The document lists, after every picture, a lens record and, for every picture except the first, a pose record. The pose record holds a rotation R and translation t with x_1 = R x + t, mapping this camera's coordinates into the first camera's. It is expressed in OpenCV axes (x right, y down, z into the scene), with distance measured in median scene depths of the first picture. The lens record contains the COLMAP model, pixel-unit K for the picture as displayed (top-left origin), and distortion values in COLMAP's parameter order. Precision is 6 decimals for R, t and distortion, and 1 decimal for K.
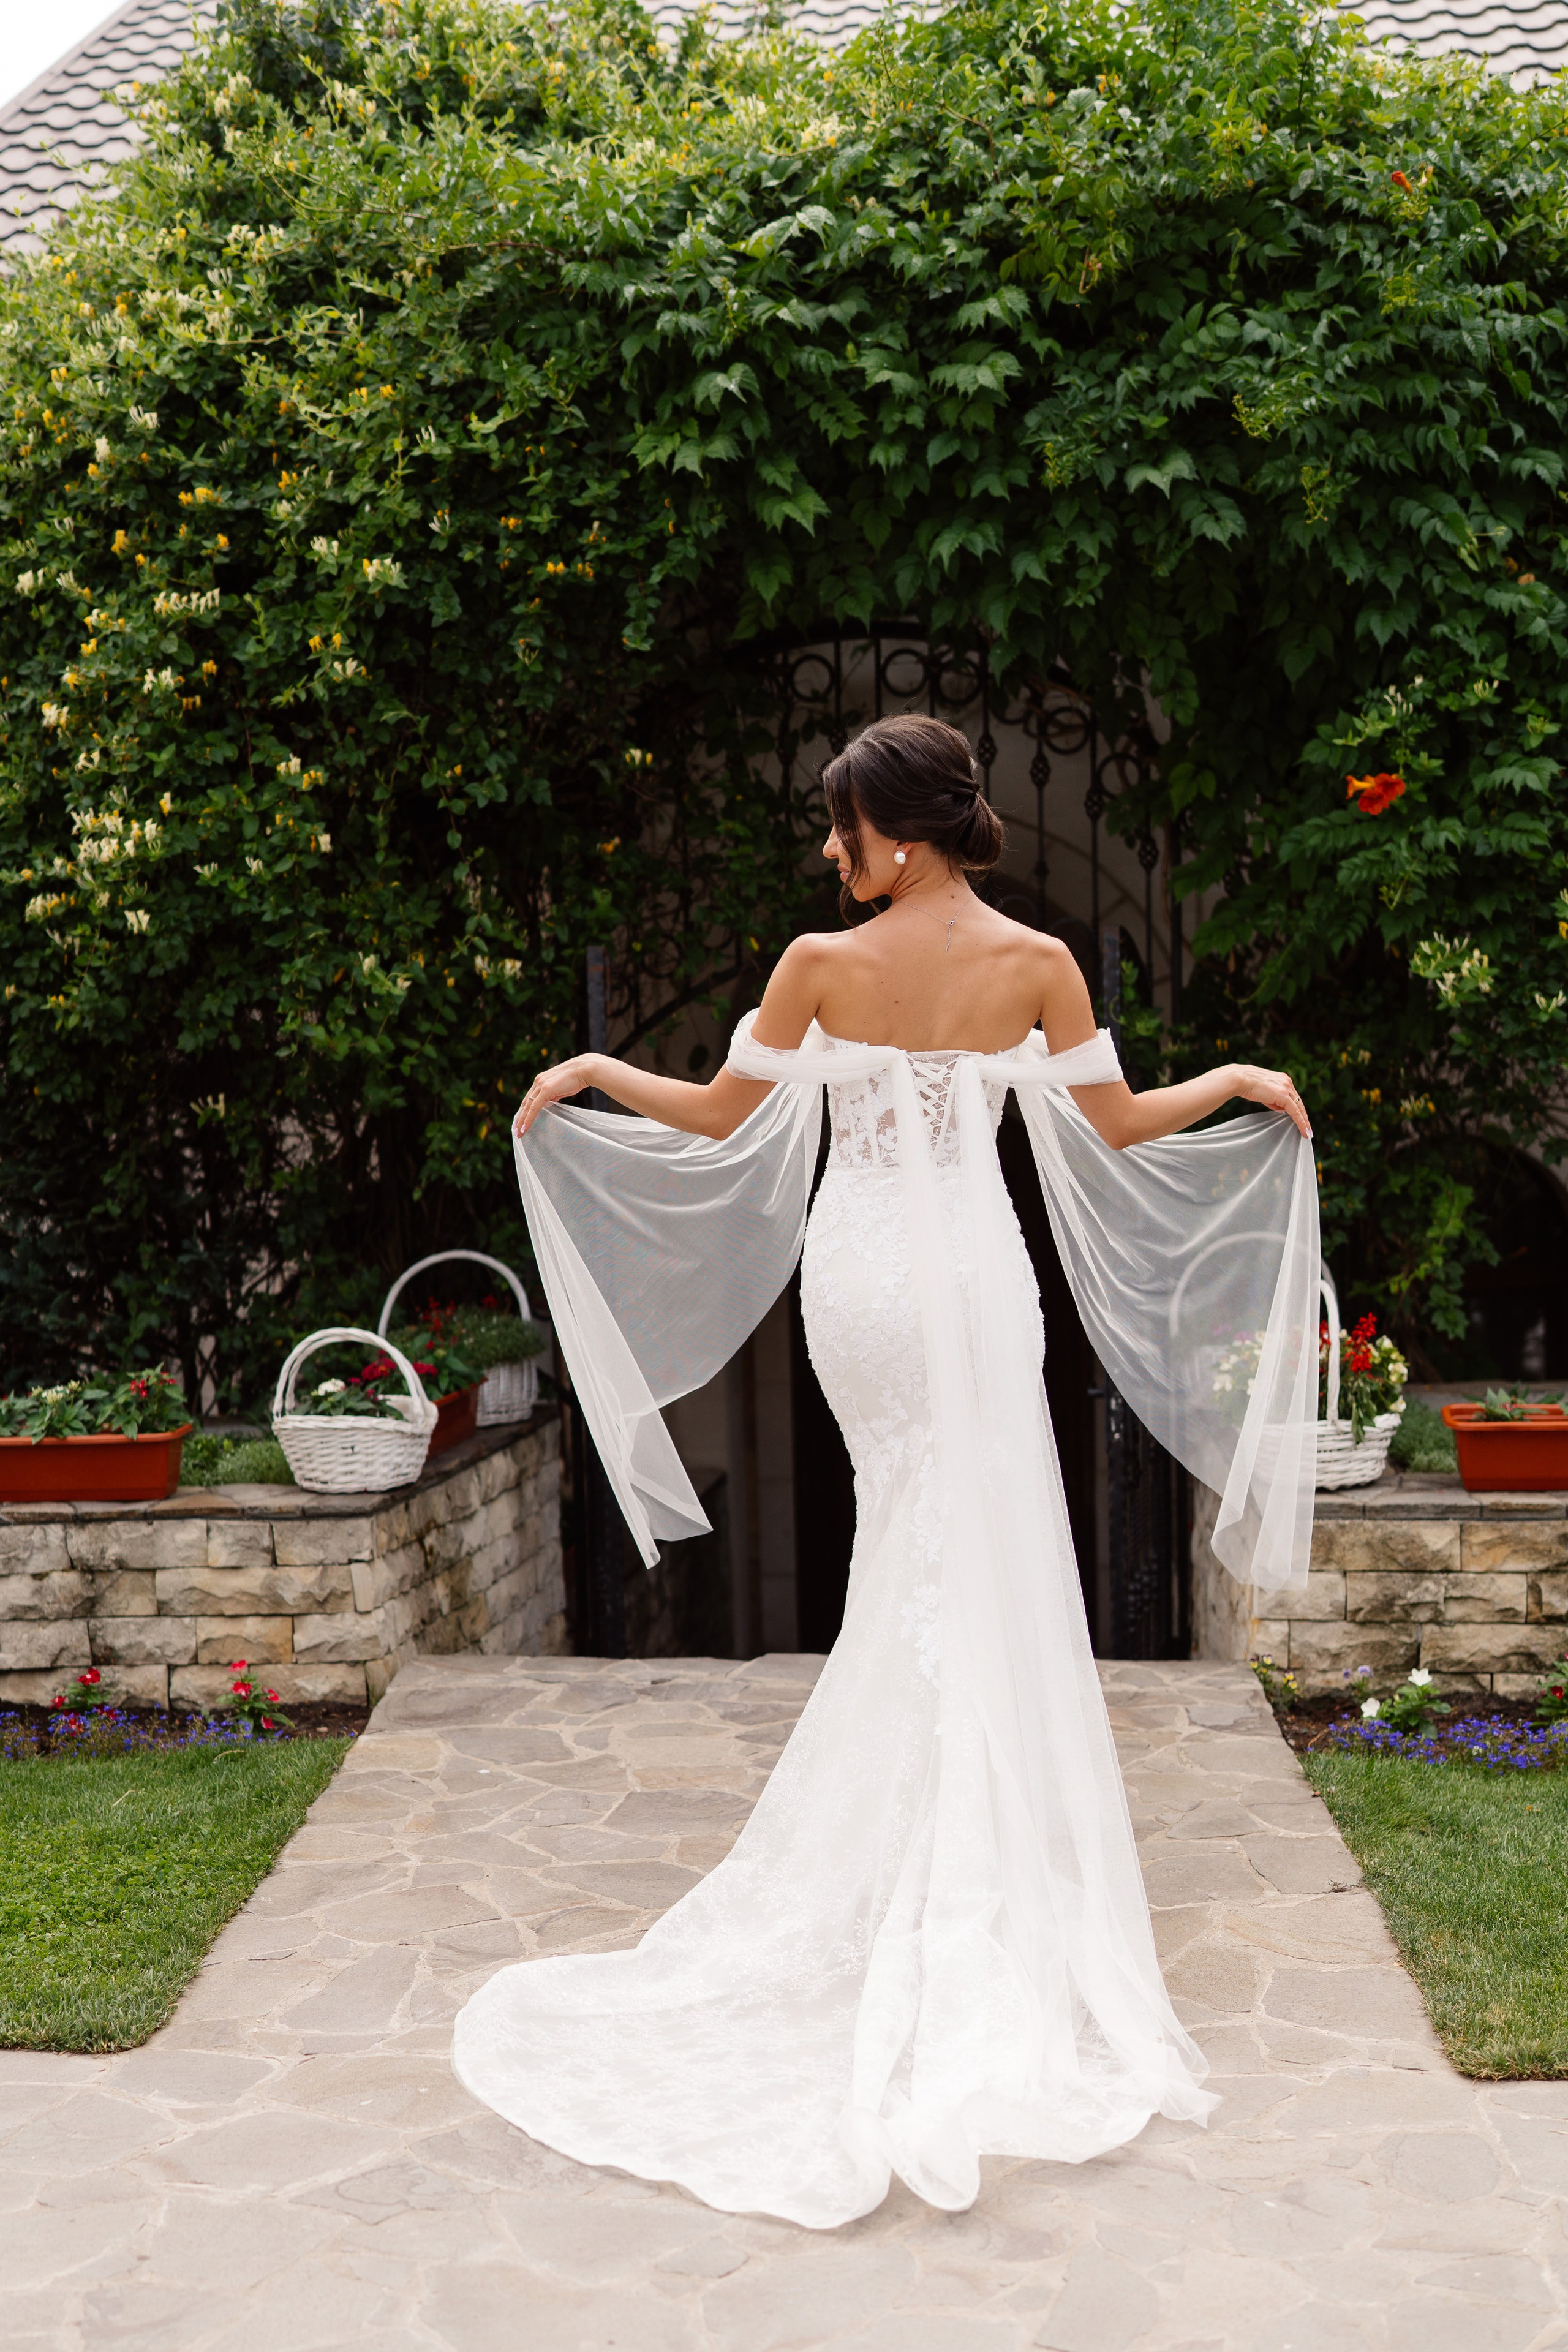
lens RADIAL K [[2575.8, 0, 638.0], [0, 2575.8, 1392.7], [0, 0, 1]] dist [0.003753, 0.017248]
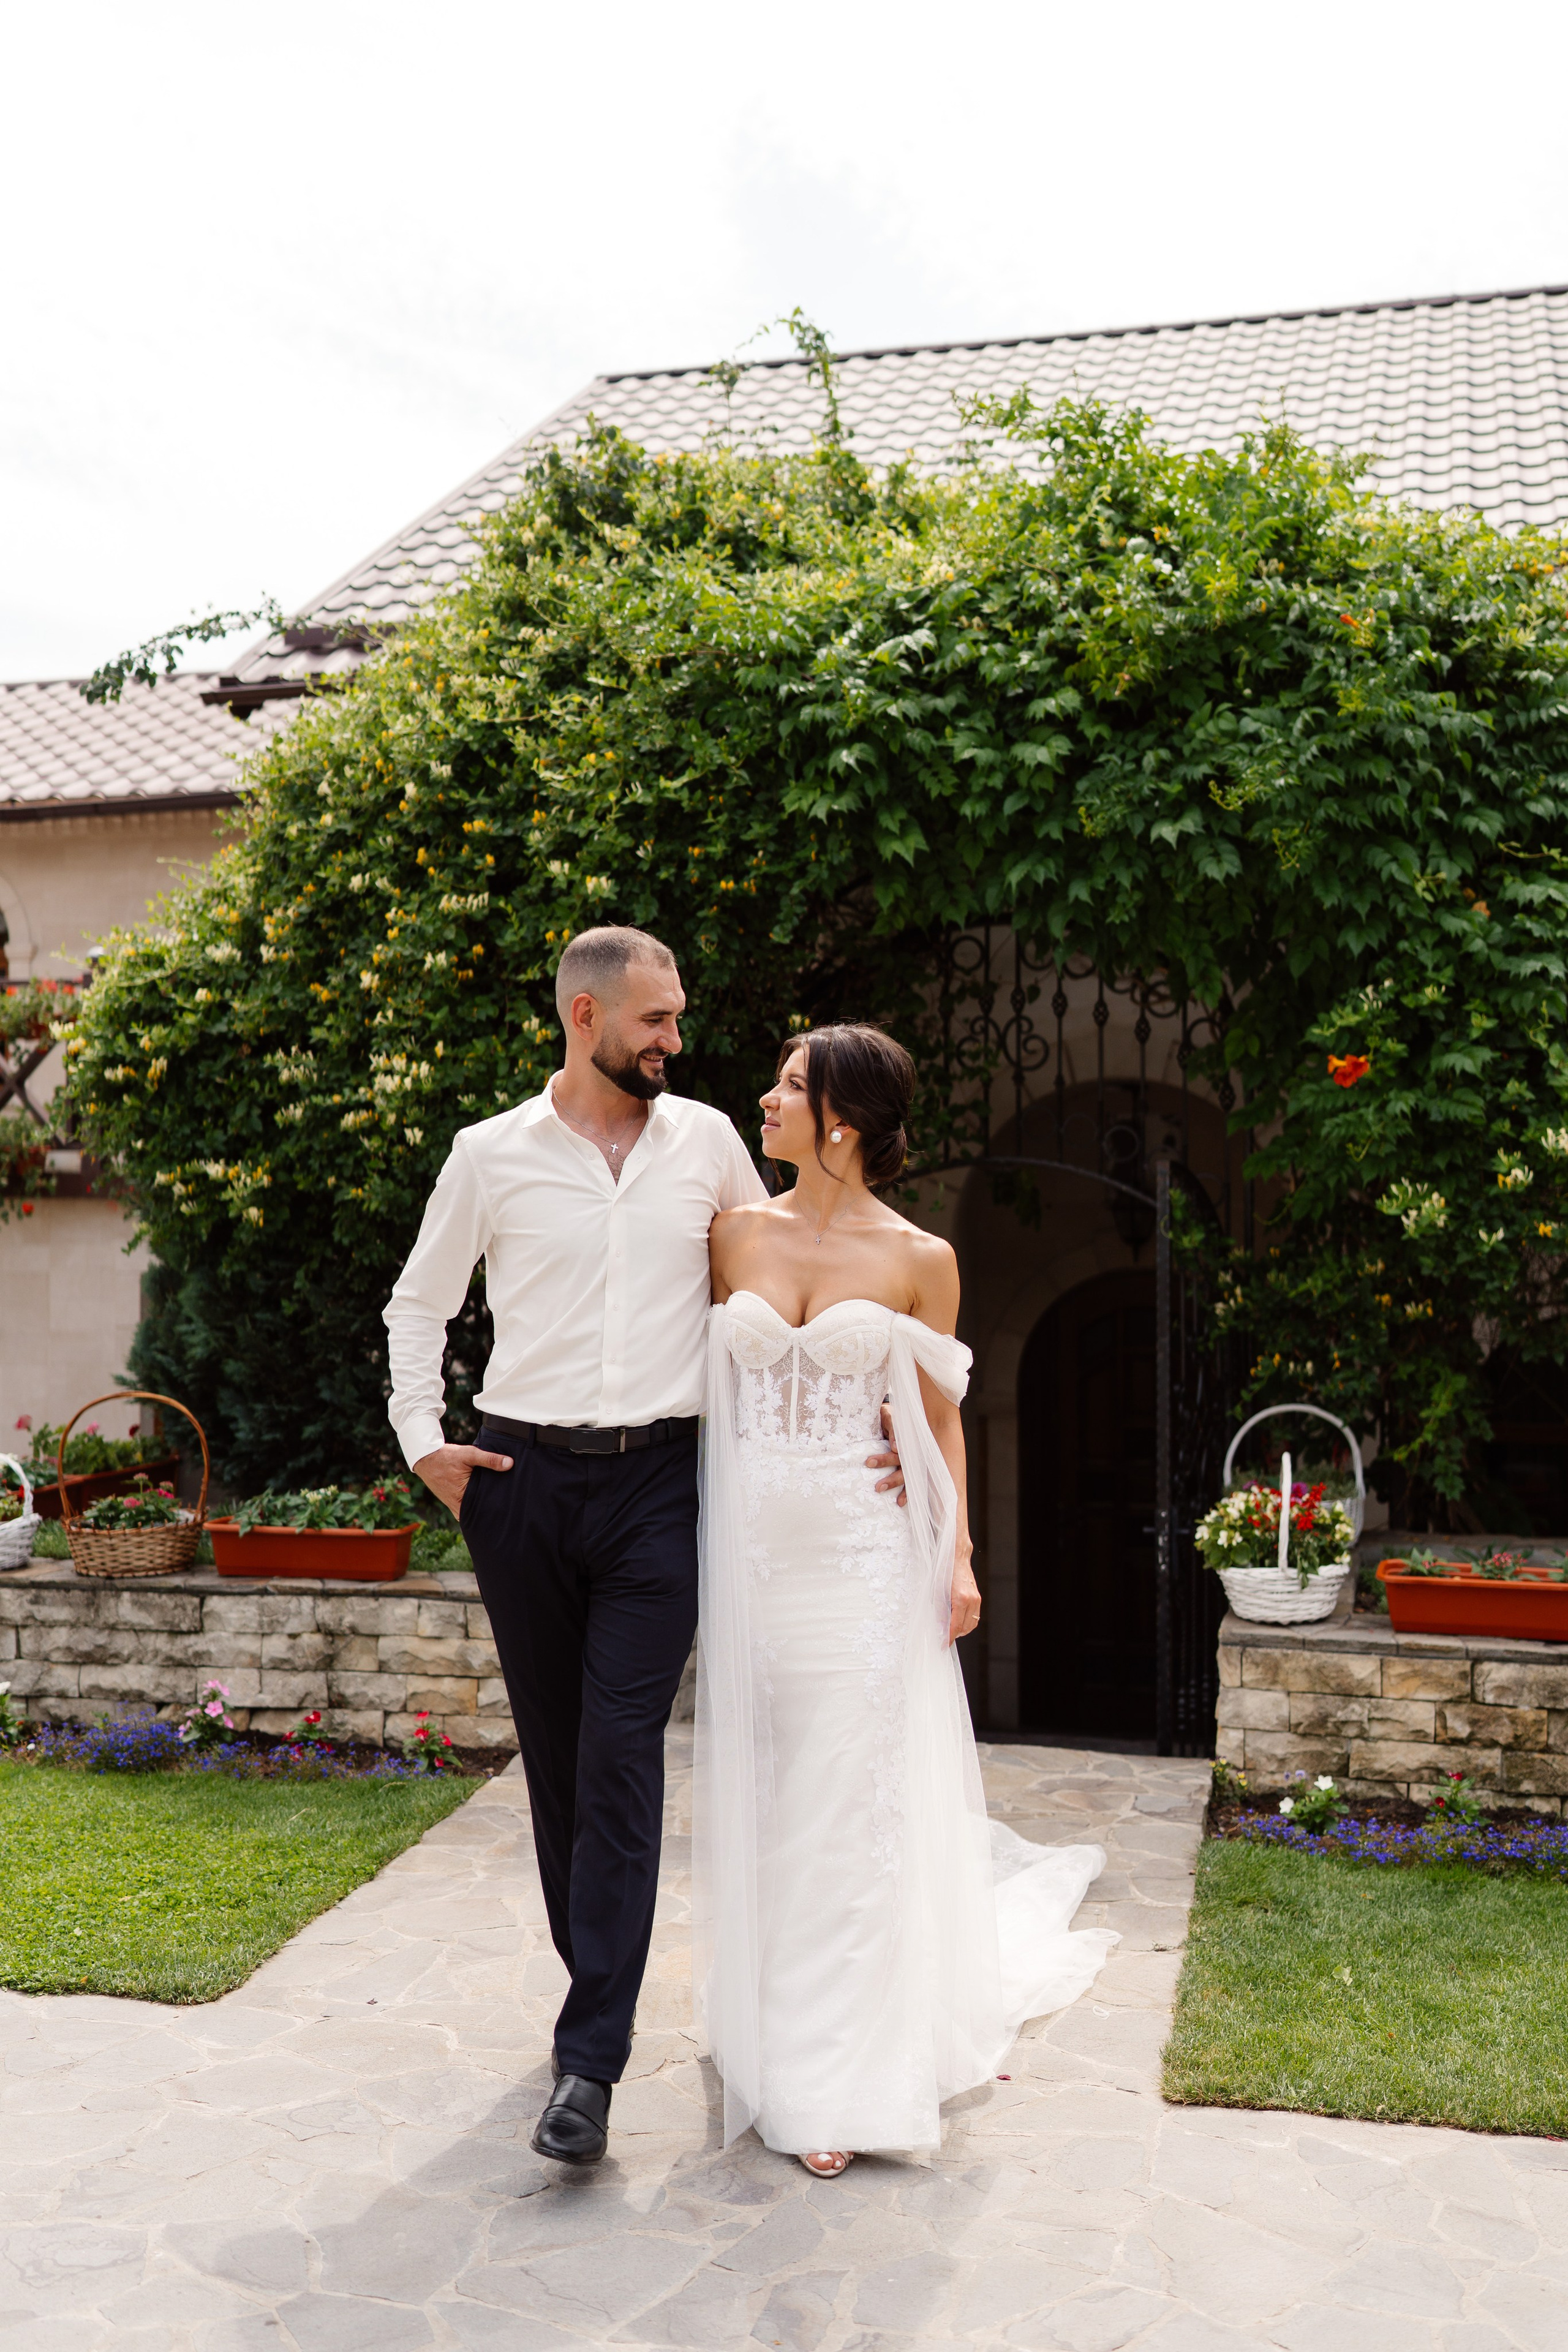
lens RADIAL K [[2311.6, 0, 862.2], [0, 2311.6, 1180.6], [0, 0, 1]] dist [0.005675, 0.004016]
pose [[0.992097, 0.031704, -0.121405, 0.188378], [-0.045947, 0.992141, -0.116381, -0.034472], [0.116762, 0.121039, 0.985757, -0.148443]]
